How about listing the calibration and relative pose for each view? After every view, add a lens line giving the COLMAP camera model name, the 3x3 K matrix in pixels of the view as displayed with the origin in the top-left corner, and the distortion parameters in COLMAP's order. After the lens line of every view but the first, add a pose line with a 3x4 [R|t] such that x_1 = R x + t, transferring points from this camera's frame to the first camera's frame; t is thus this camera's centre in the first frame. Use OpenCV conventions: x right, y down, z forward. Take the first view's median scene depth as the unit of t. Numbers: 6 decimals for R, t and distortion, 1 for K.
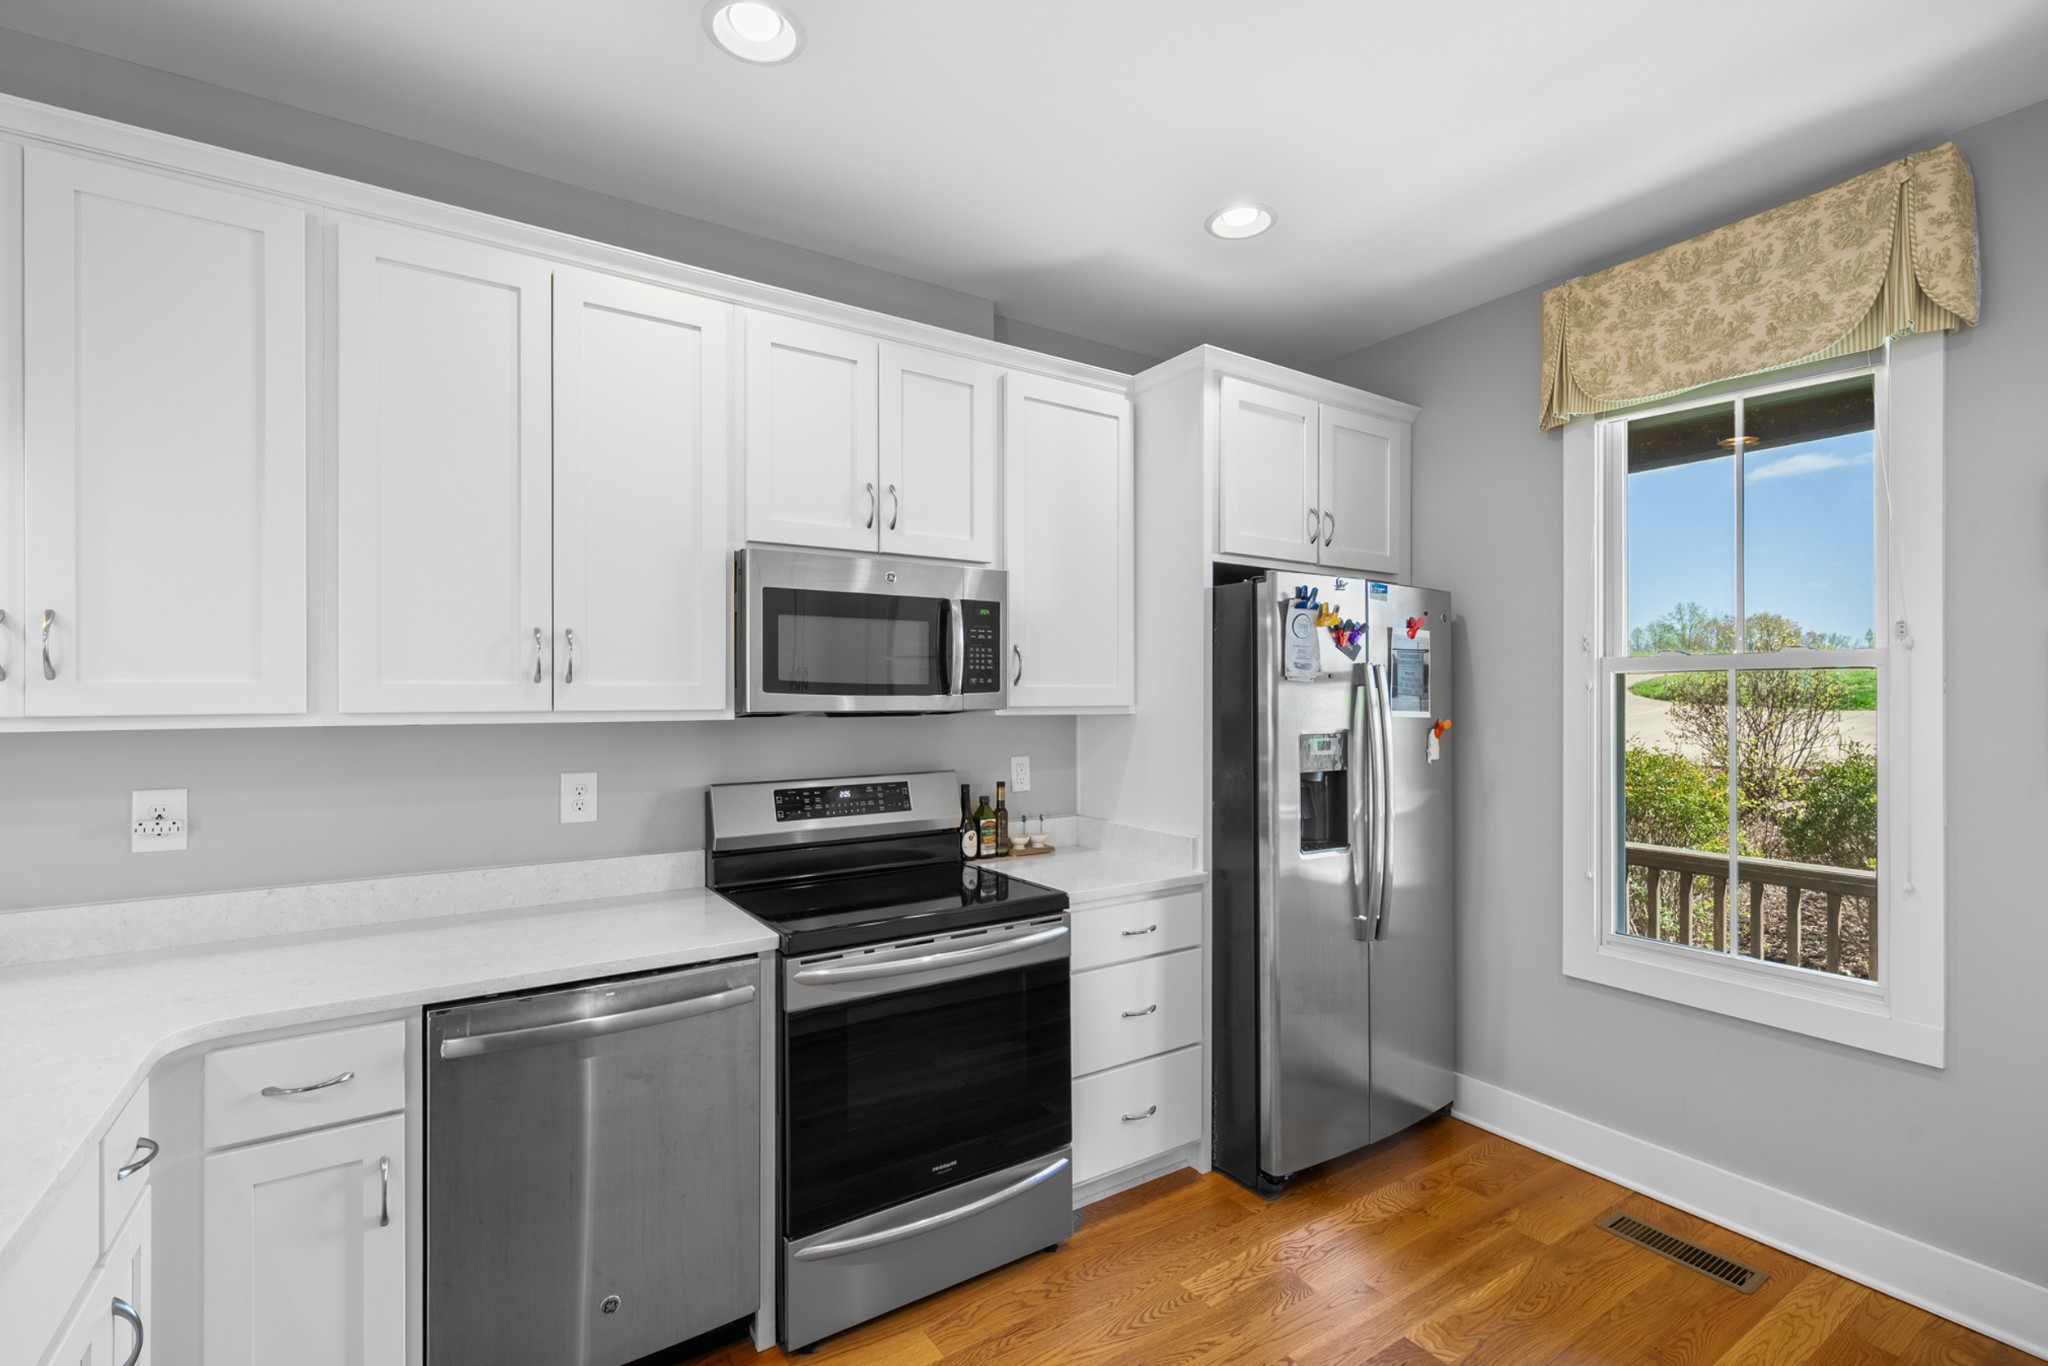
lens RADIAL K [[912.6, 0, 1021.8], [0, 912.6, 696.5], [0, 0, 1]] dist [0.000198, 0.001181]
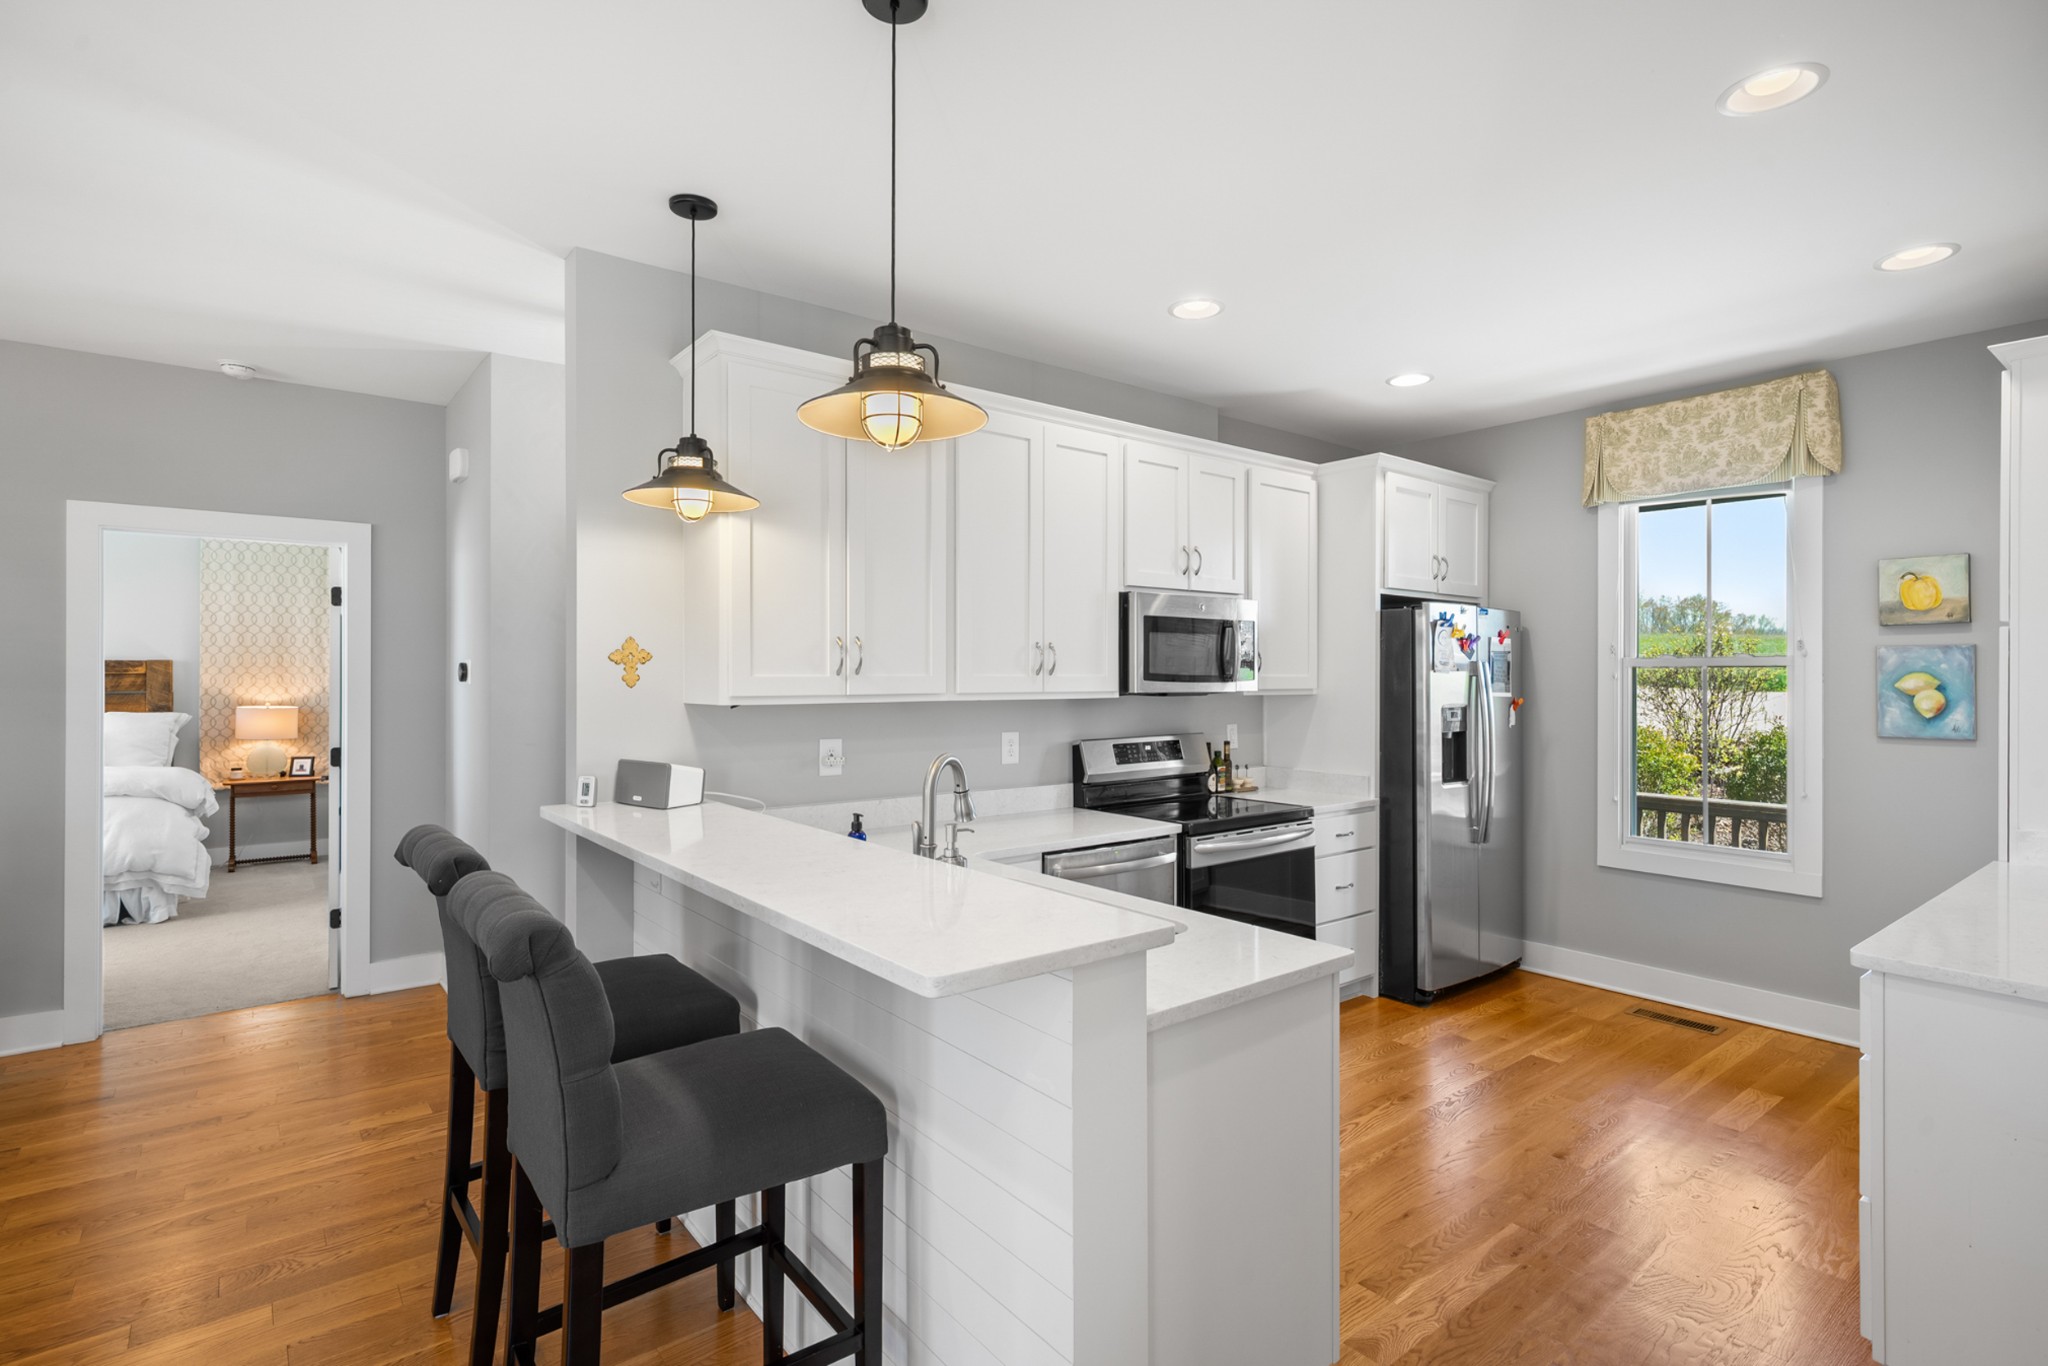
lens RADIAL K [[981.2, 0, 1023.6], [0, 981.2, 676.9], [0, 0, 1]] dist [0.000730, -0.000498]
pose [[0.996669, 0.001629, 0.081535, -0.526102], [-0.001629, 0.999999, -0.000066, -0.009093], [-0.081535, -0.000067, 0.996670, -0.588611]]
